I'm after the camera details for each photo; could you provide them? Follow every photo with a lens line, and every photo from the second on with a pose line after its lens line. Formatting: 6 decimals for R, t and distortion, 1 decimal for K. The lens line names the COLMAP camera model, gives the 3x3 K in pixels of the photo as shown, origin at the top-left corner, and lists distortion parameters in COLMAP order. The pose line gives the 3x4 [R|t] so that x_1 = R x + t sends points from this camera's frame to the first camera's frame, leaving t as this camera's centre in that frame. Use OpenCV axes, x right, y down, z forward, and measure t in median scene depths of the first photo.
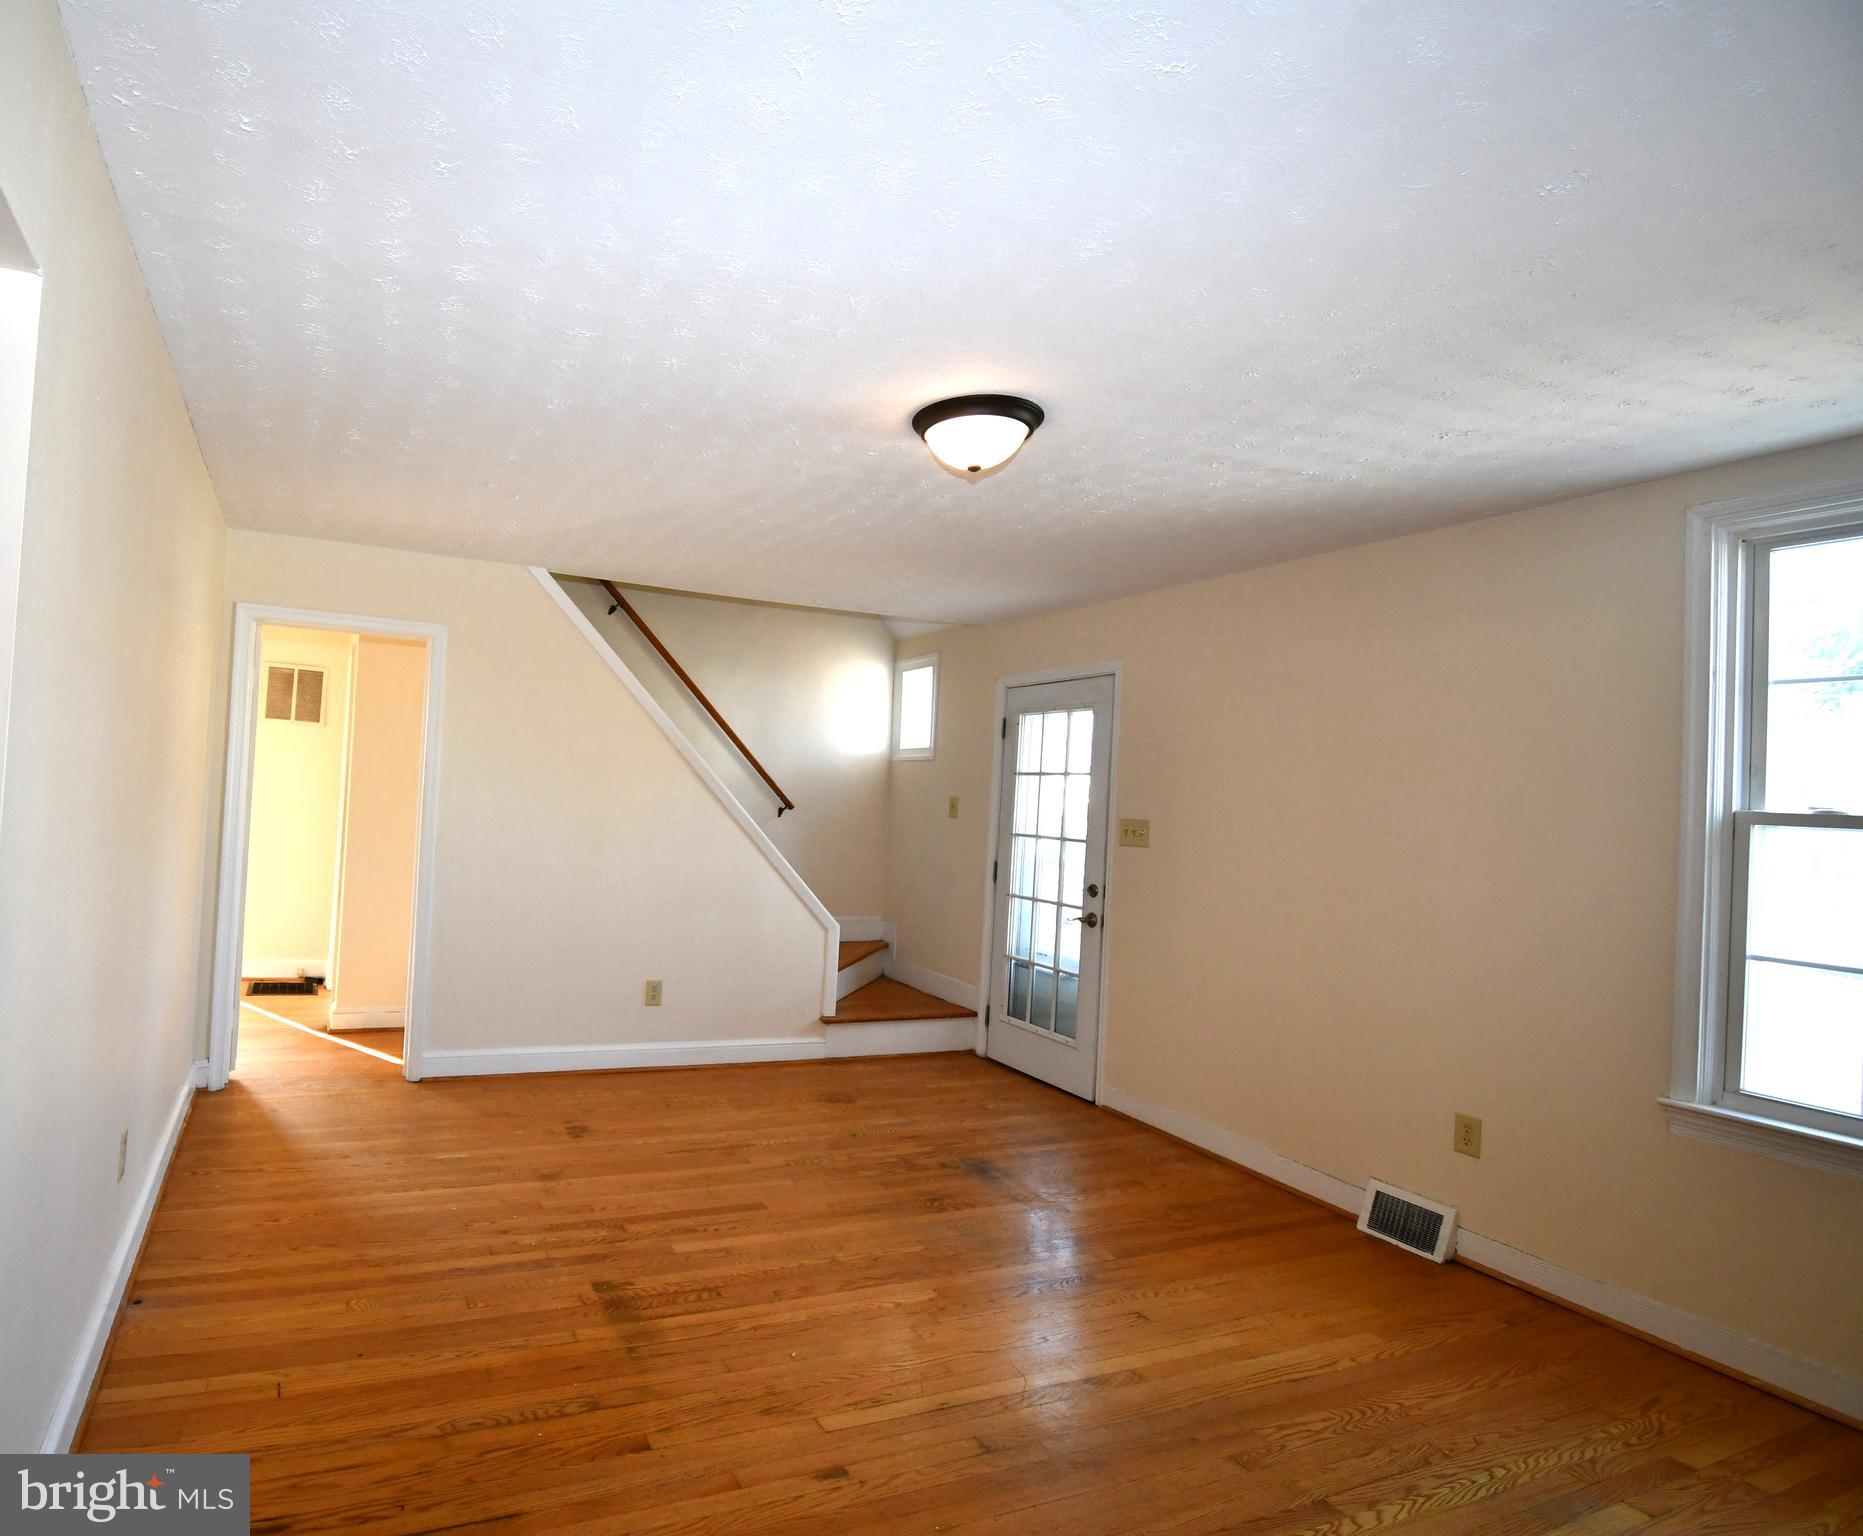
lens RADIAL K [[923.3, 0, 931.5], [0, 923.3, 768.0], [0, 0, 1]] dist [0.000000, -0.000002]
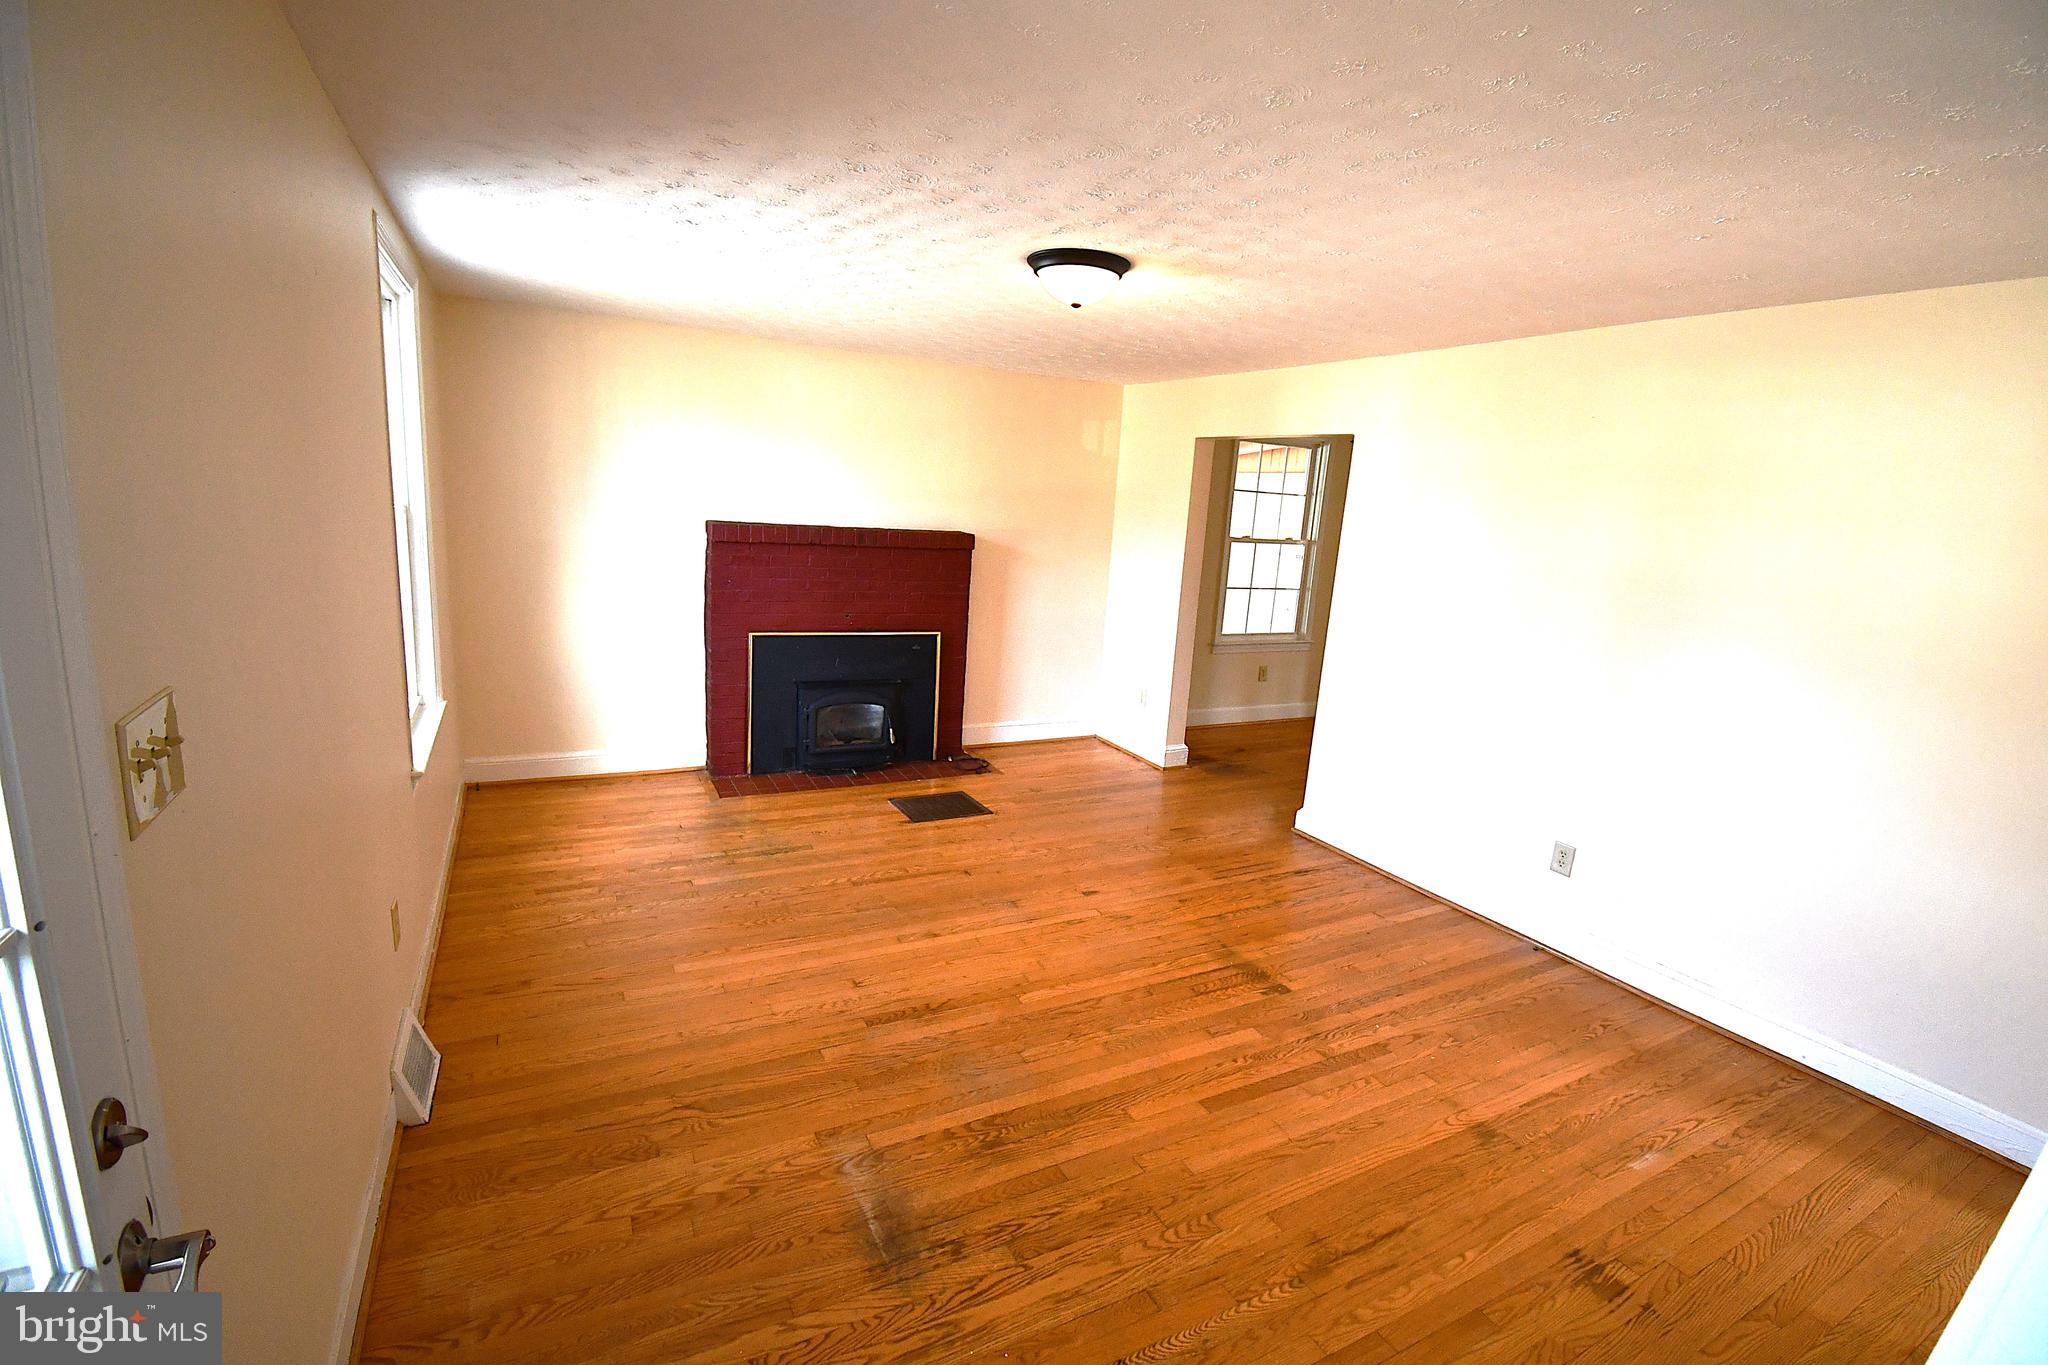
lens RADIAL K [[912.5, 0, 1020.9], [0, 912.5, 681.7], [0, 0, 1]] dist [0.013813, -0.021236]
pose [[-0.989223, -0.123135, 0.079224, -0.038596], [-0.108851, 0.980344, 0.164553, -0.030348], [-0.097929, 0.154156, -0.983182, 2.048657]]
